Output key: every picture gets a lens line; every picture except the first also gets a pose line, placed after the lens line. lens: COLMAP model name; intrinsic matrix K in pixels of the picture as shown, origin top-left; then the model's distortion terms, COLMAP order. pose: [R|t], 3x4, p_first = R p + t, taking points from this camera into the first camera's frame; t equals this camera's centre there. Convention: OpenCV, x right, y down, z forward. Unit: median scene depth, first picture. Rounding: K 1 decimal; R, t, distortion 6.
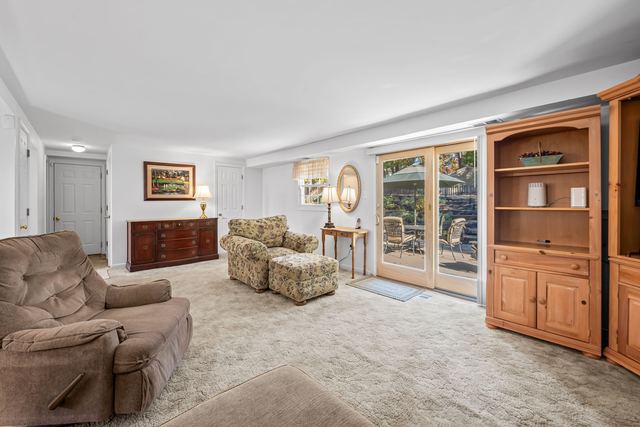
lens RADIAL K [[256.3, 0, 320.1], [0, 256.3, 211.0], [0, 0, 1]] dist [-0.010280, -0.000166]
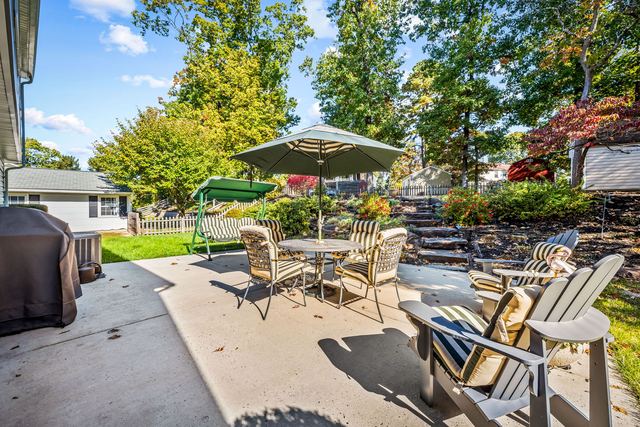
lens RADIAL K [[256.3, 0, 319.8], [0, 256.3, 212.7], [0, 0, 1]] dist [-0.010280, -0.000166]
pose [[0.994268, -0.001573, 0.106907, 0.355978], [0.002492, 0.999961, -0.008471, 0.004616], [-0.106889, 0.008689, 0.994233, 0.542641]]
